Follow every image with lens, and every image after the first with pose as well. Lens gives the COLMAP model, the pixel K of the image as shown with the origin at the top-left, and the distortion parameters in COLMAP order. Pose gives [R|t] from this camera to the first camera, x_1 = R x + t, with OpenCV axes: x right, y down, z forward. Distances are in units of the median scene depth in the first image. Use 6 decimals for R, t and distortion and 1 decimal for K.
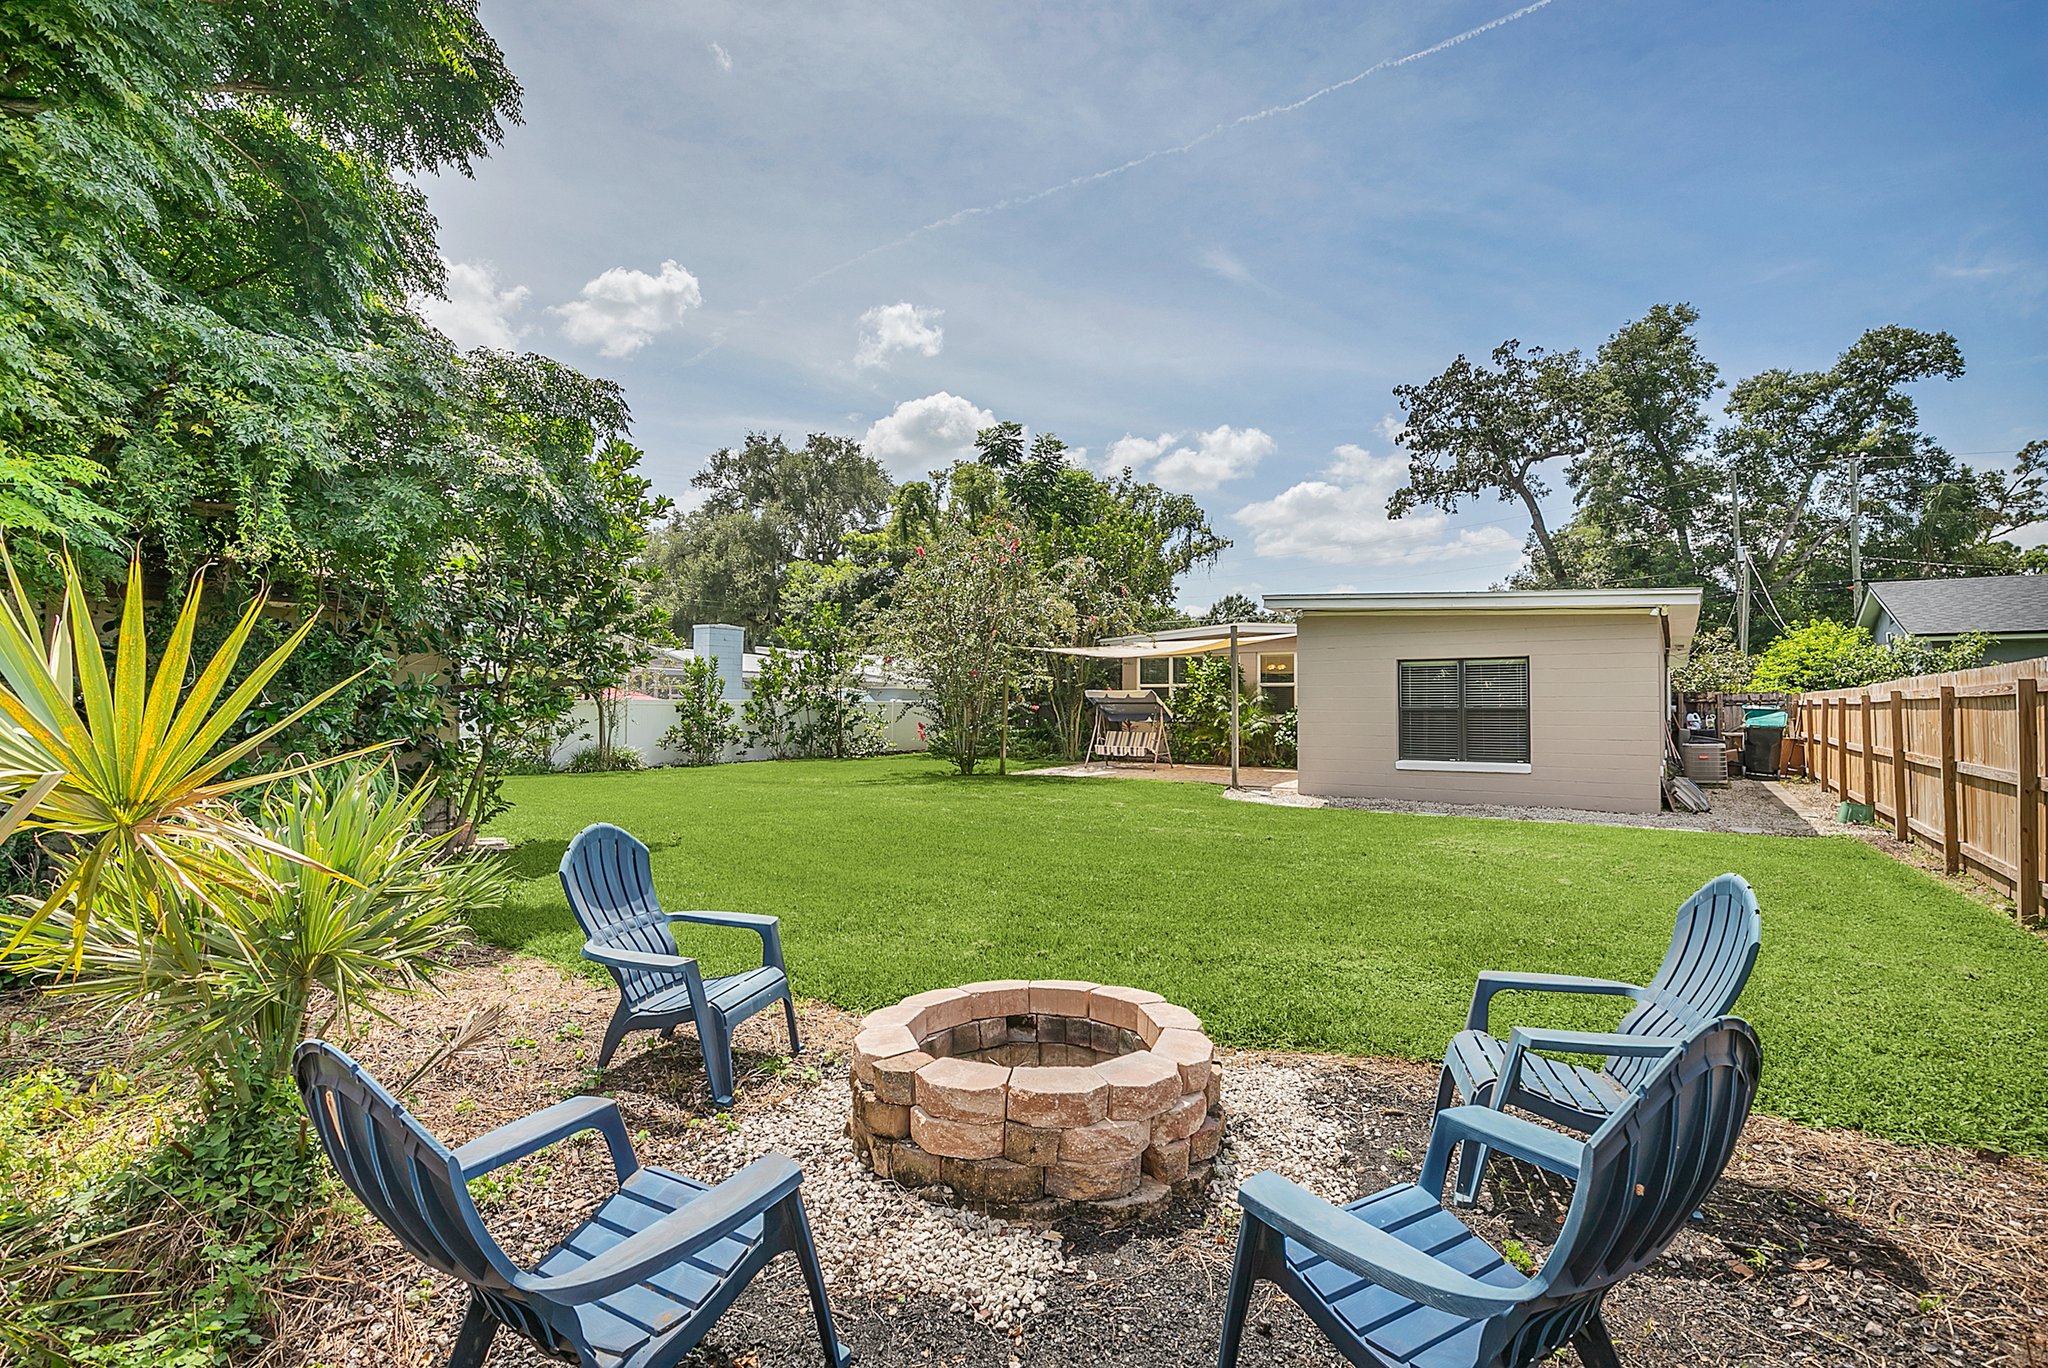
lens RADIAL K [[956.8, 0, 1029.0], [0, 956.8, 688.4], [0, 0, 1]] dist [-0.009818, 0.004163]
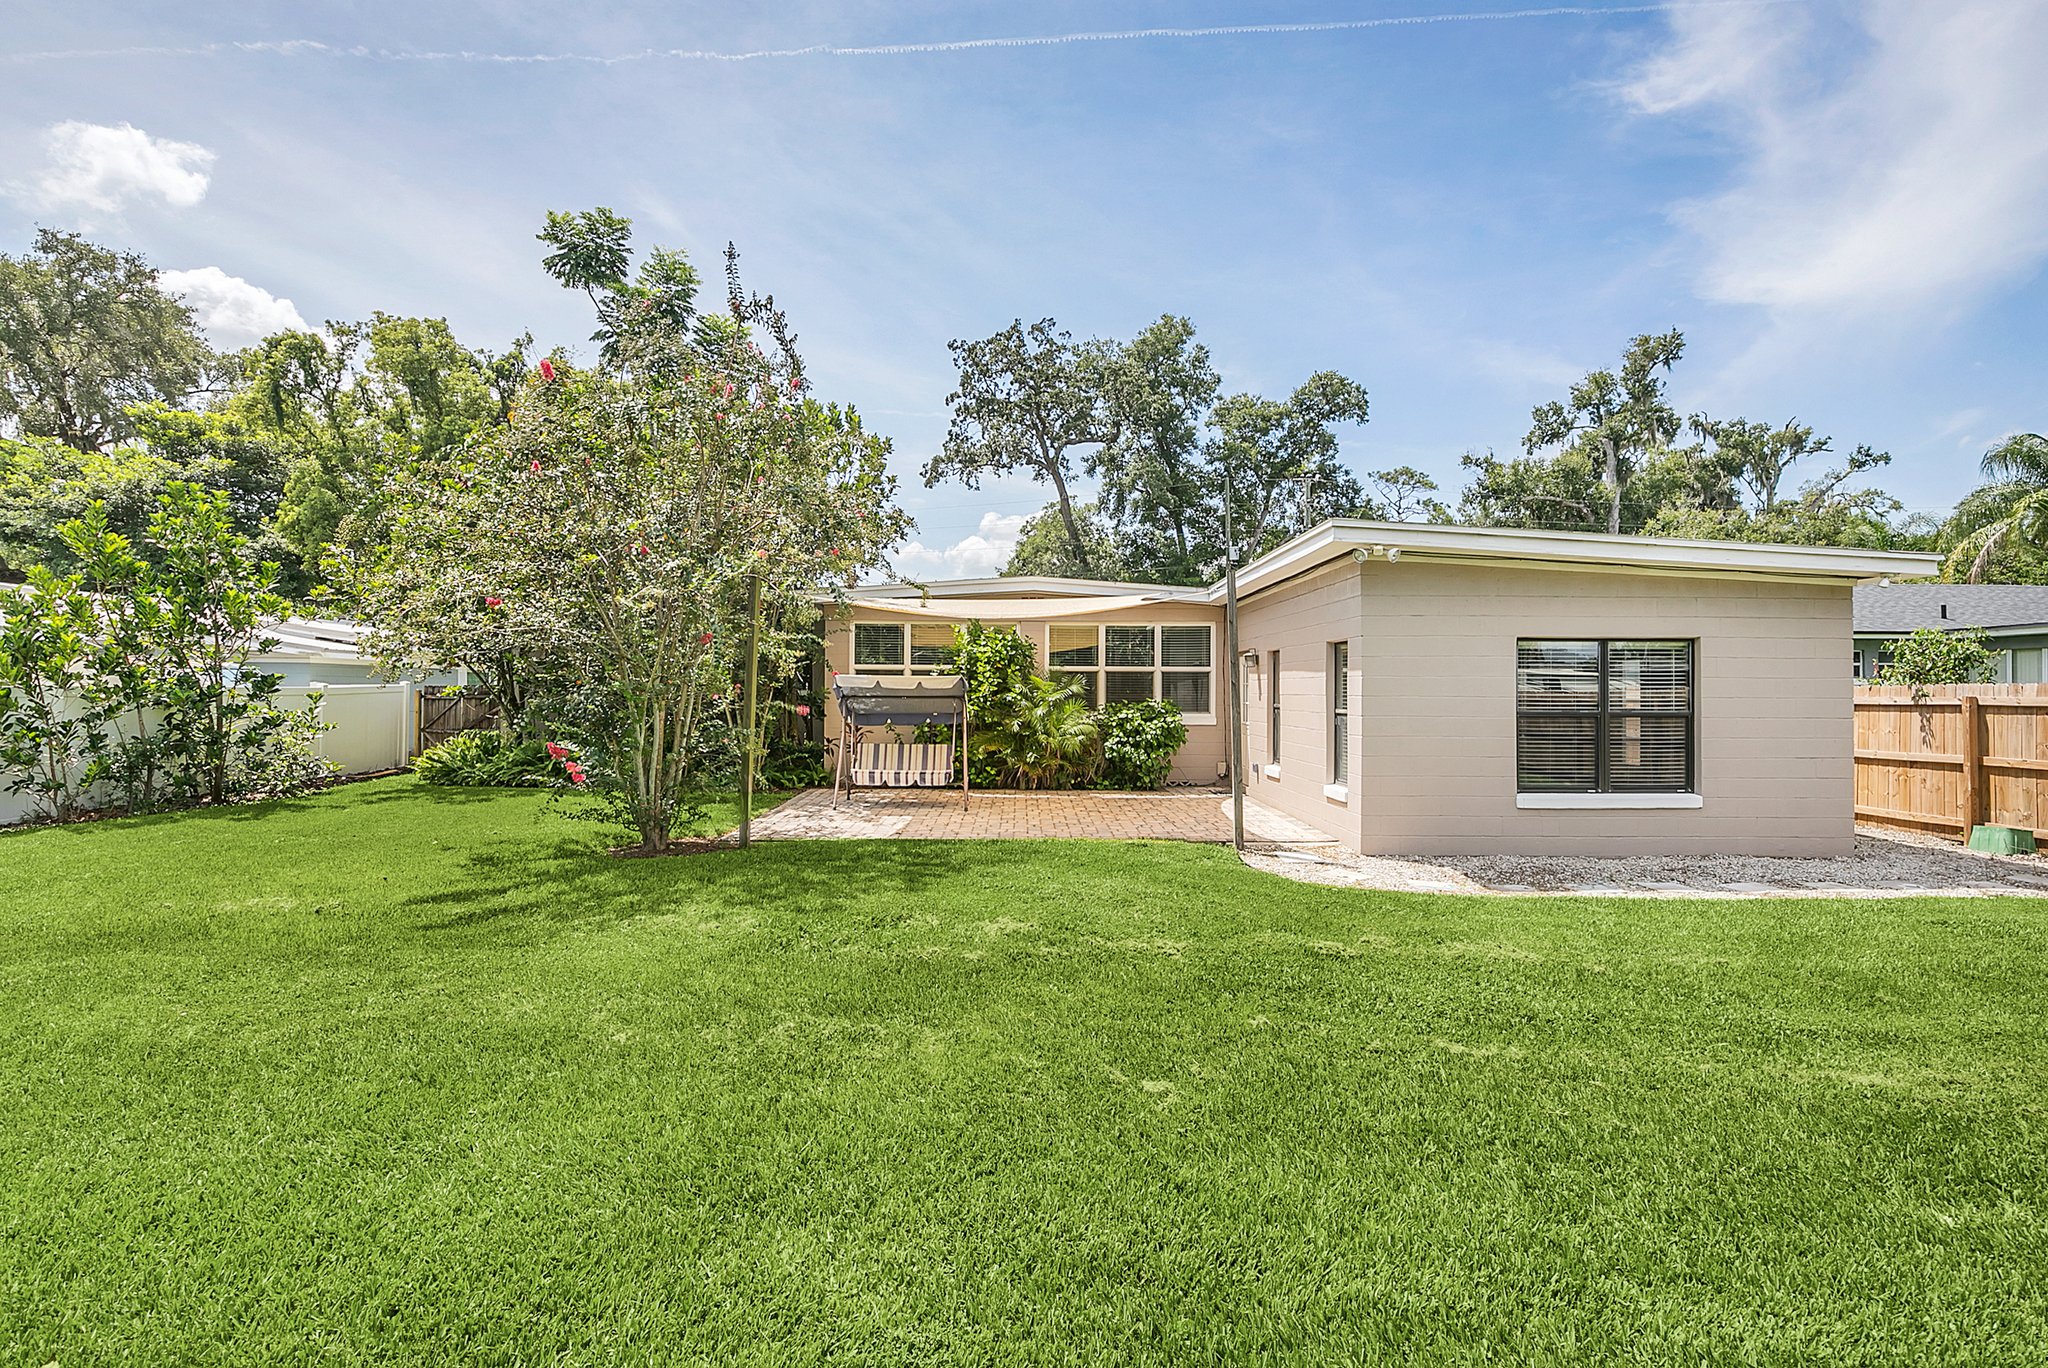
lens RADIAL K [[956.8, 0, 1023.0], [0, 956.8, 680.3], [0, 0, 1]] dist [-0.009818, 0.004163]
pose [[0.823553, 0.006188, 0.567206, -0.080978], [-0.014089, 0.999855, 0.009549, -0.000773], [-0.567065, -0.015855, 0.823521, 0.215194]]
